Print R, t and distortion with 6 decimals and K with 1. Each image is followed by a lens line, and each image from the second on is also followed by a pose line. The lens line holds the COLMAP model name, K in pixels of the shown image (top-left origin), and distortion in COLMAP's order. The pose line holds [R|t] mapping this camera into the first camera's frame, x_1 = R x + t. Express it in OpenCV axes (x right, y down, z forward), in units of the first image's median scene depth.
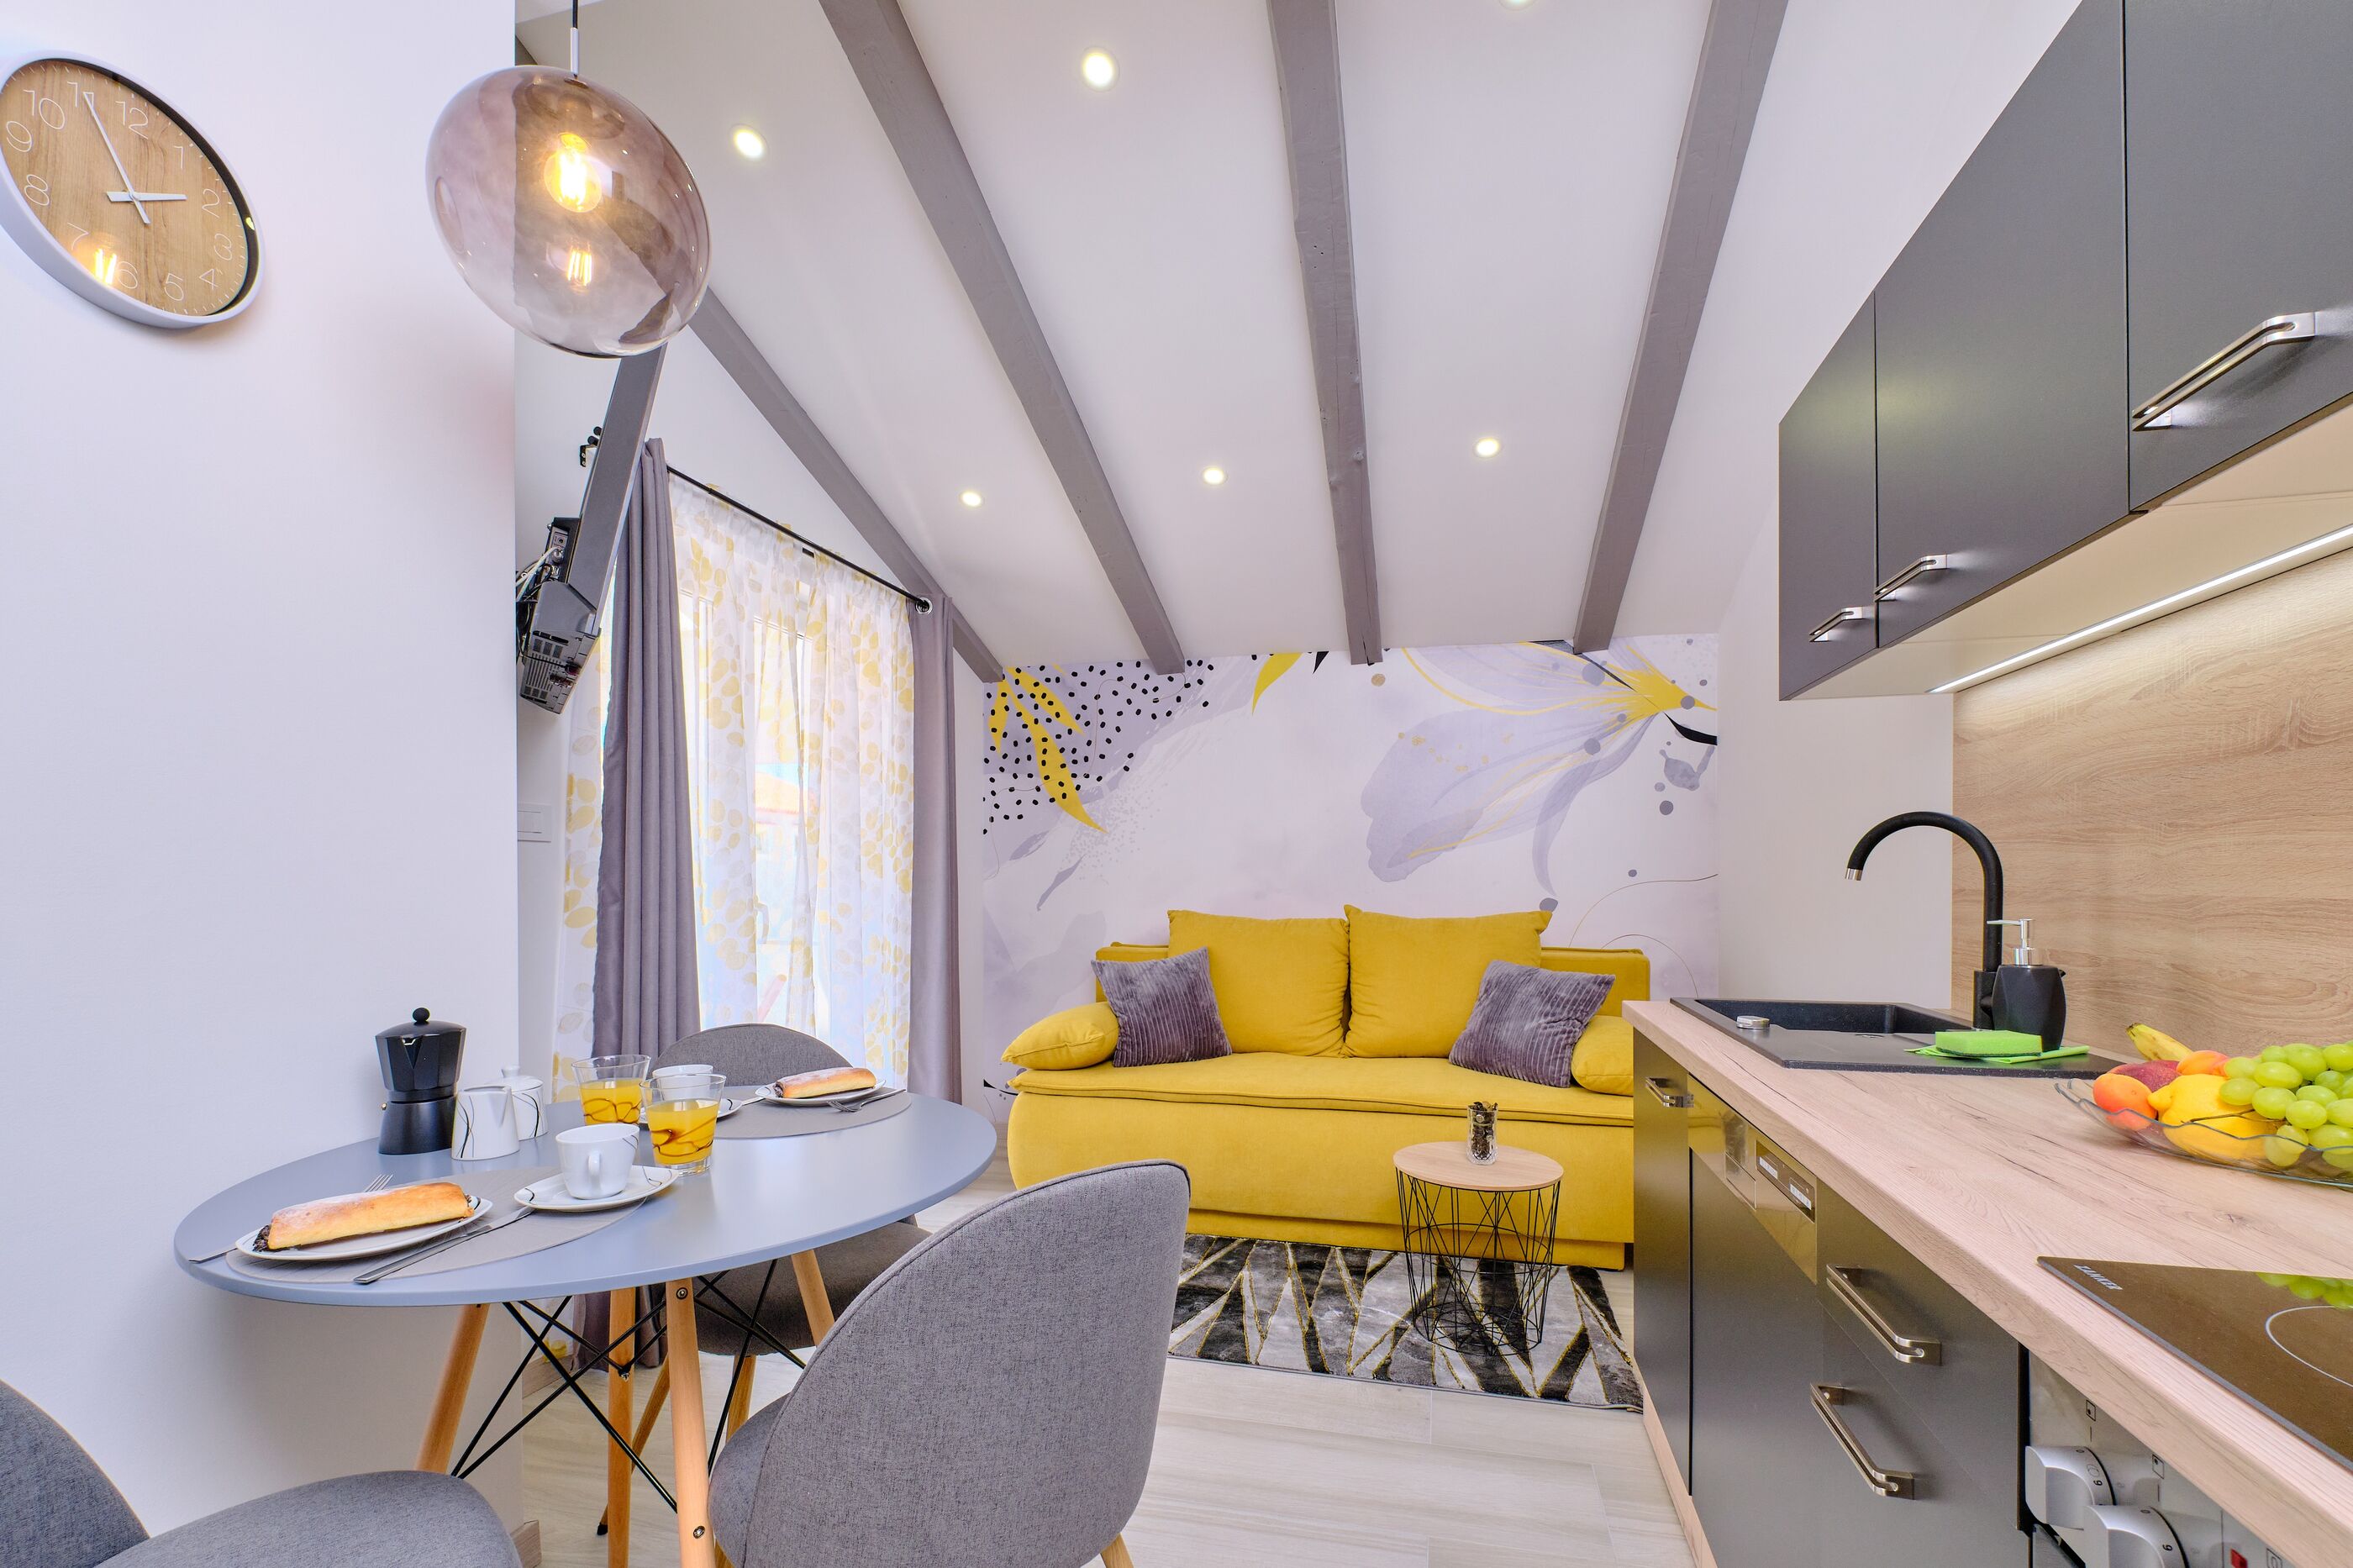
lens RADIAL K [[1048.2, 0, 1178.5], [0, 1048.2, 885.3], [0, 0, 1]] dist [-0.002543, -0.000864]
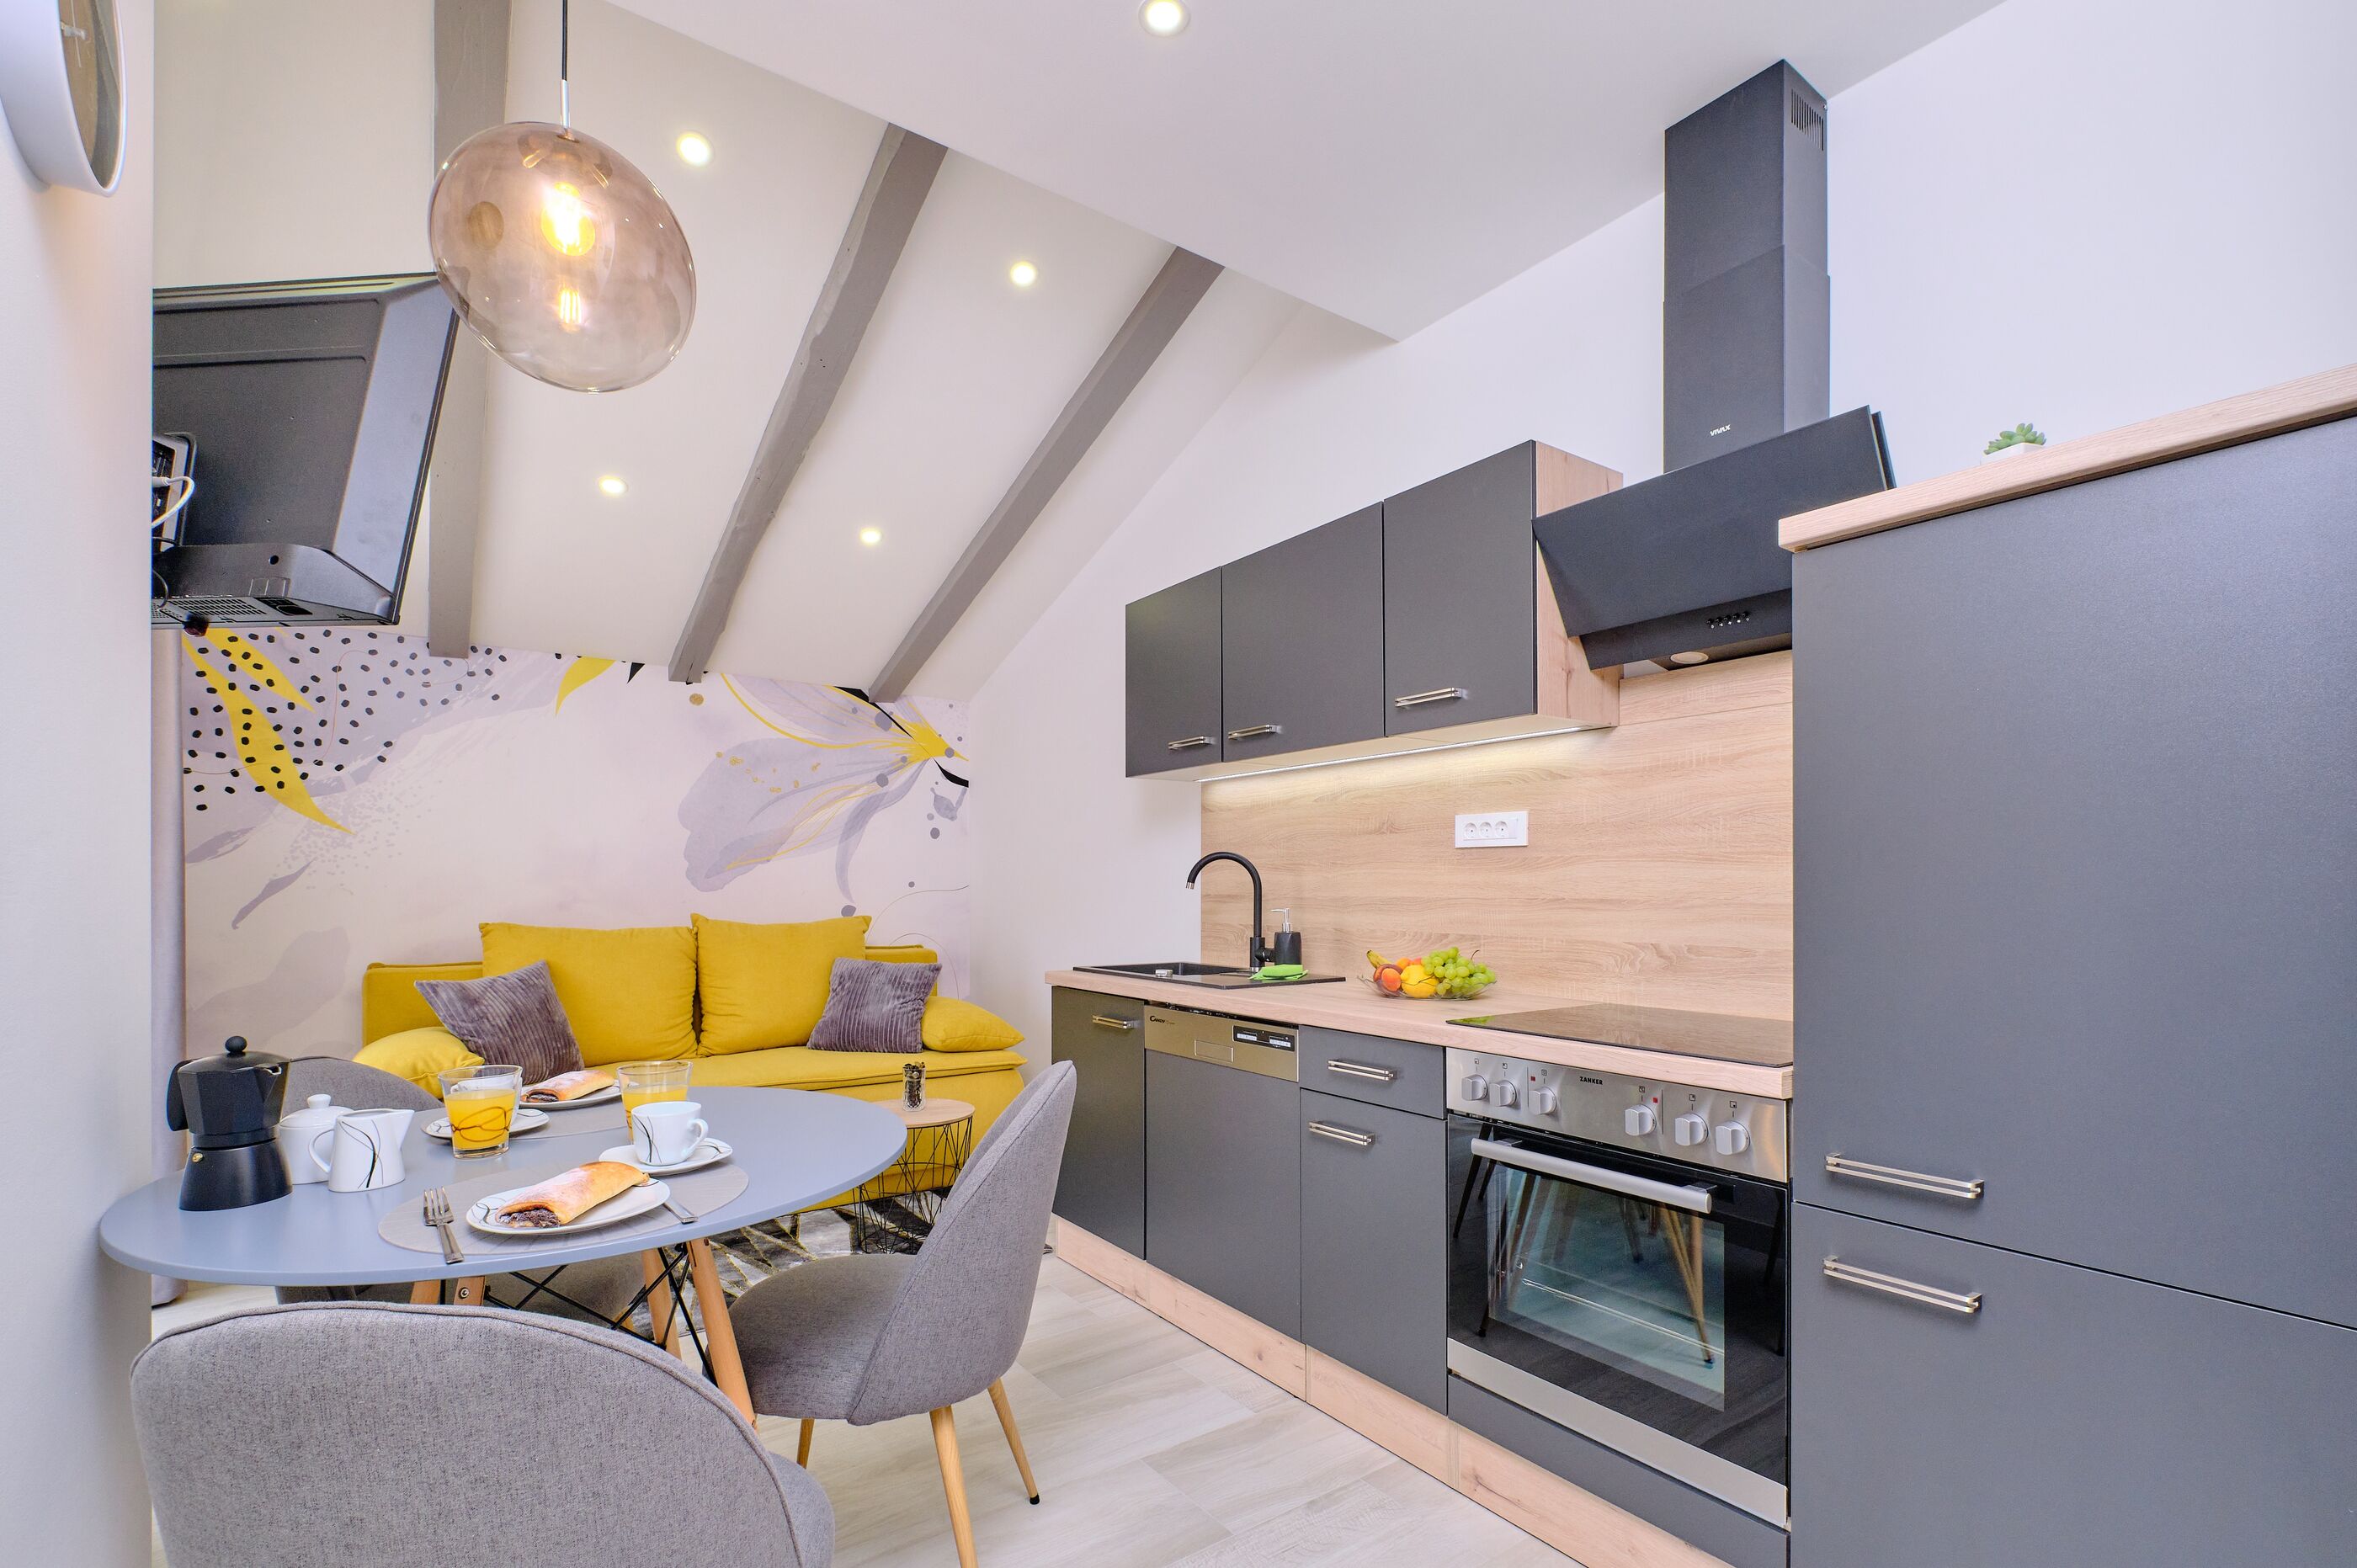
lens RADIAL K [[1049.9, 0, 1180.5], [0, 1049.9, 885.5], [0, 0, 1]] dist [-0.002543, -0.000864]
pose [[0.640432, 0.003760, 0.768005, -0.317370], [0.004177, 0.999956, -0.008378, 0.001536], [-0.768003, 0.008574, 0.640389, -0.047312]]
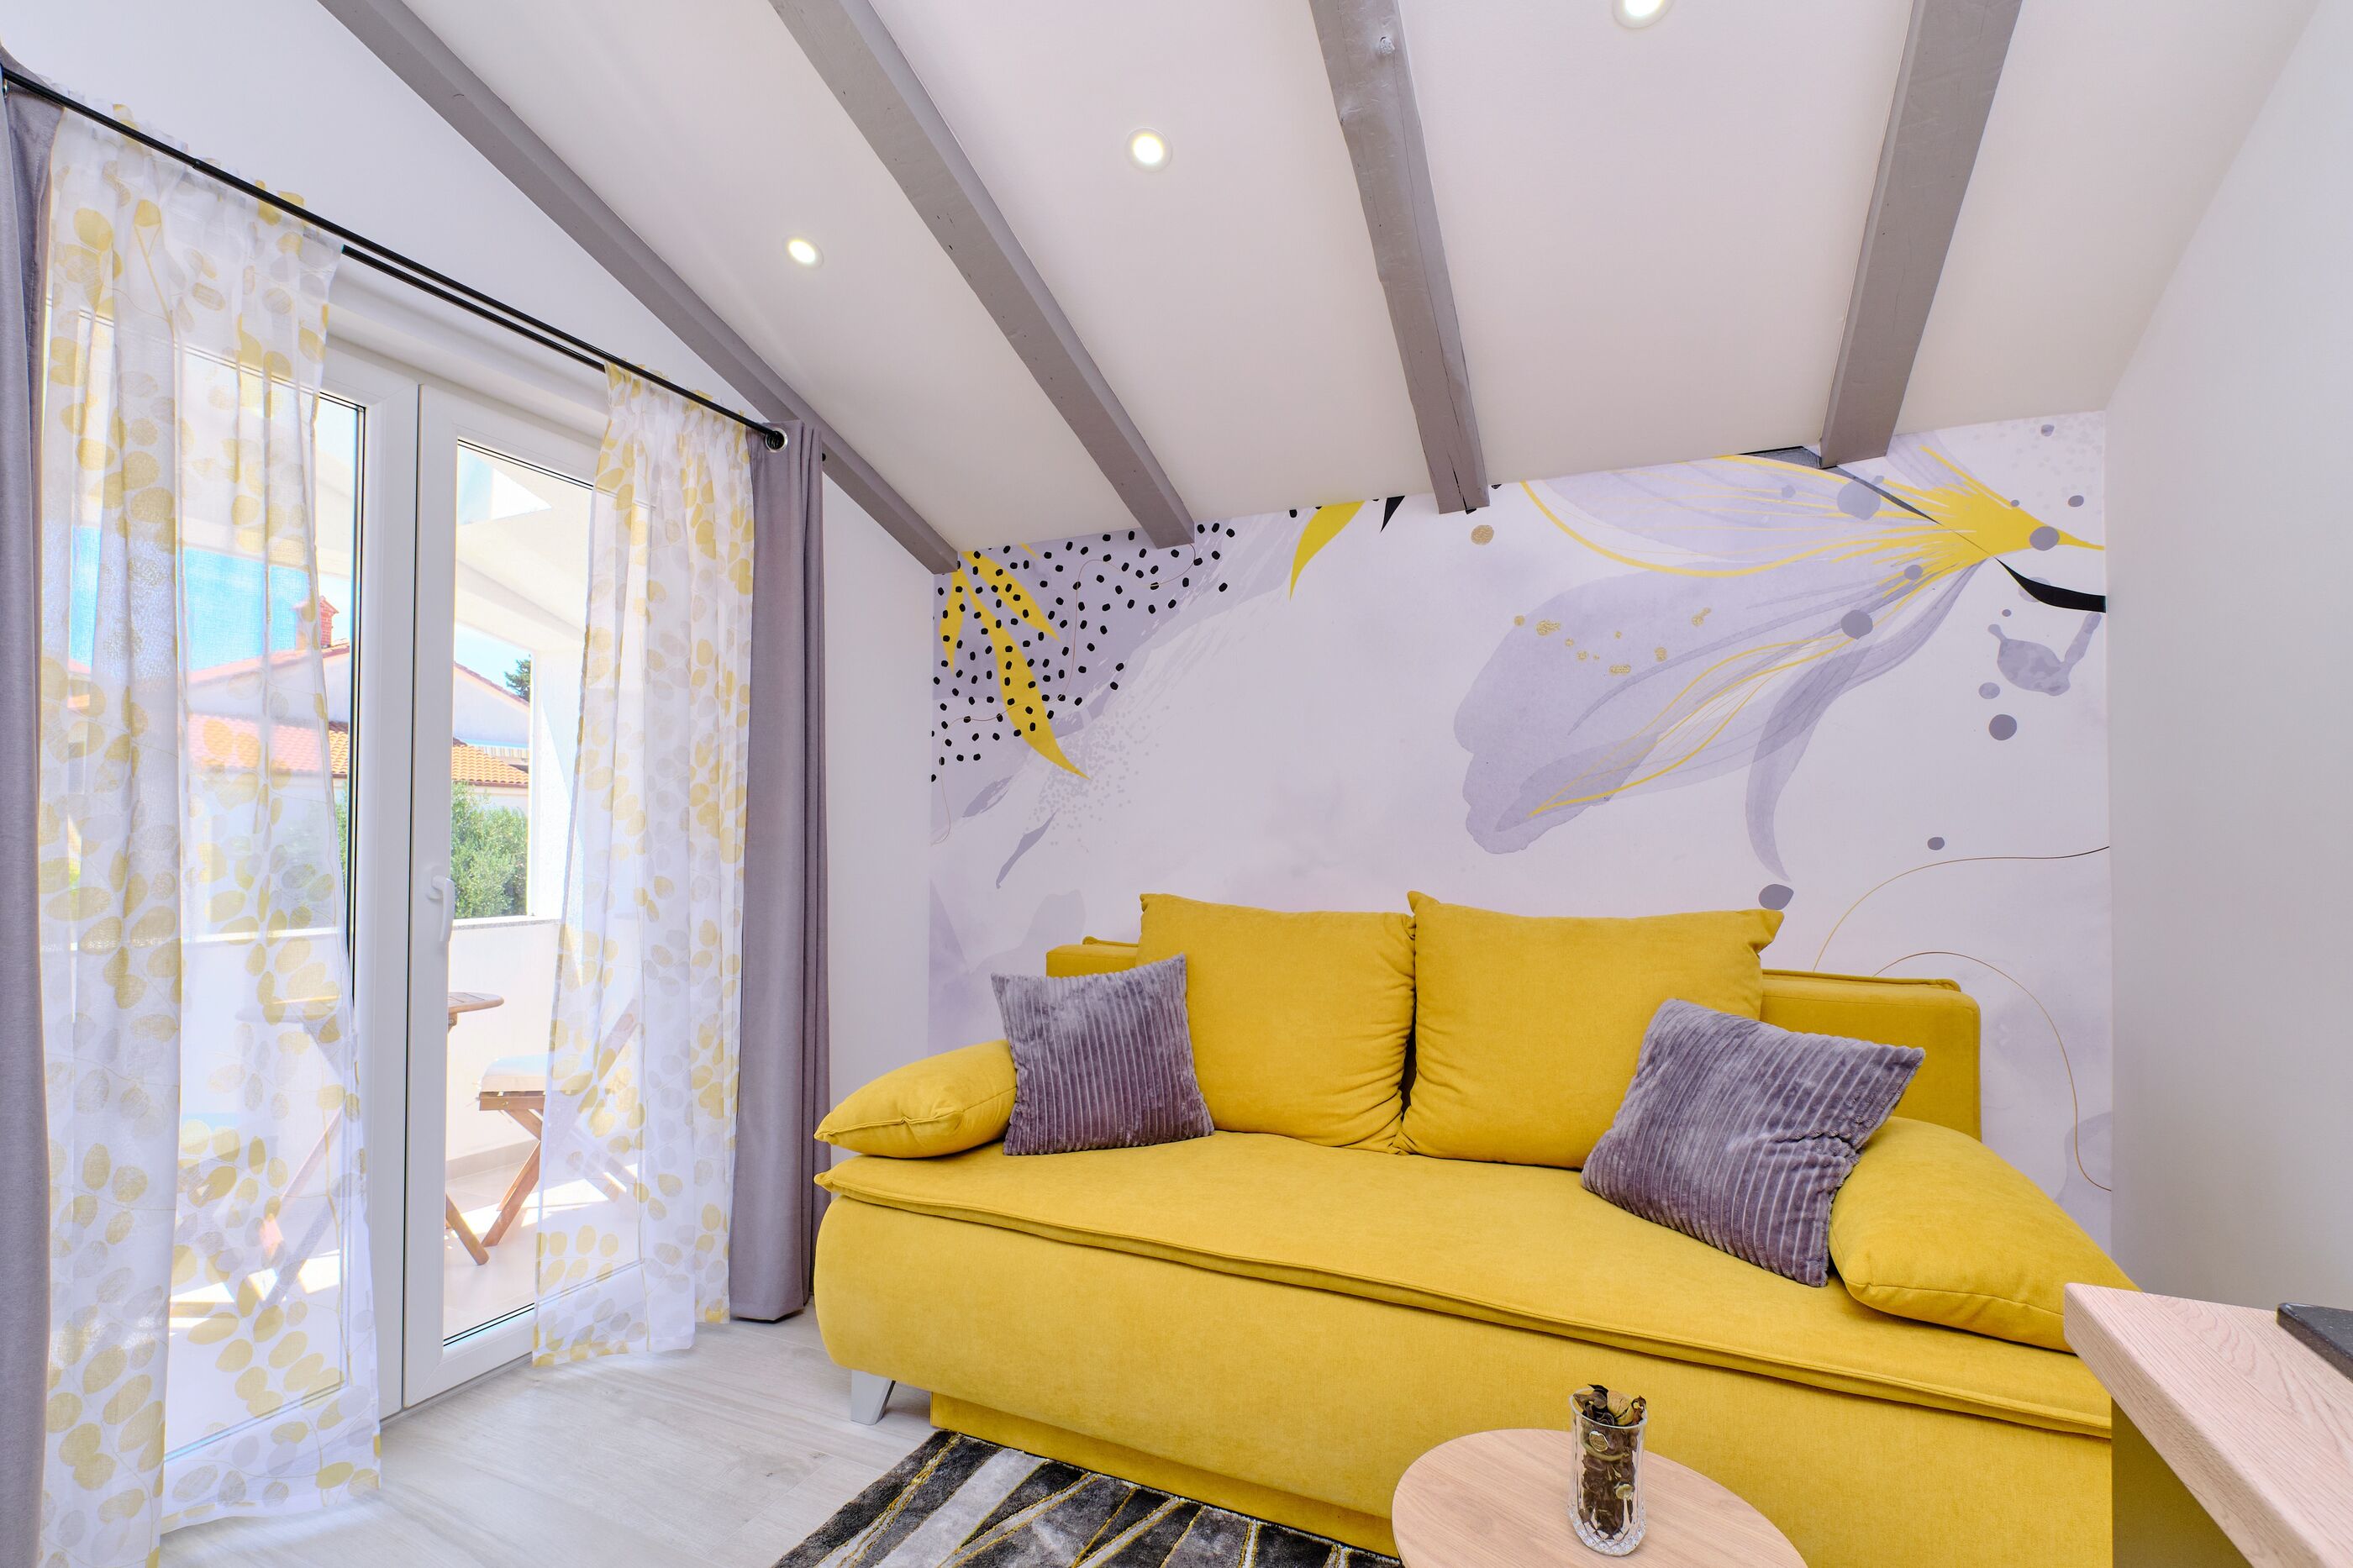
lens RADIAL K [[1037.0, 0, 1179.8], [0, 1037.0, 823.3], [0, 0, 1]] dist [-0.002089, -0.000604]
pose [[0.984093, 0.005789, -0.177561, 0.127540], [-0.010372, 0.999636, -0.024892, -0.004005], [0.177352, 0.026338, 0.983795, 0.368314]]
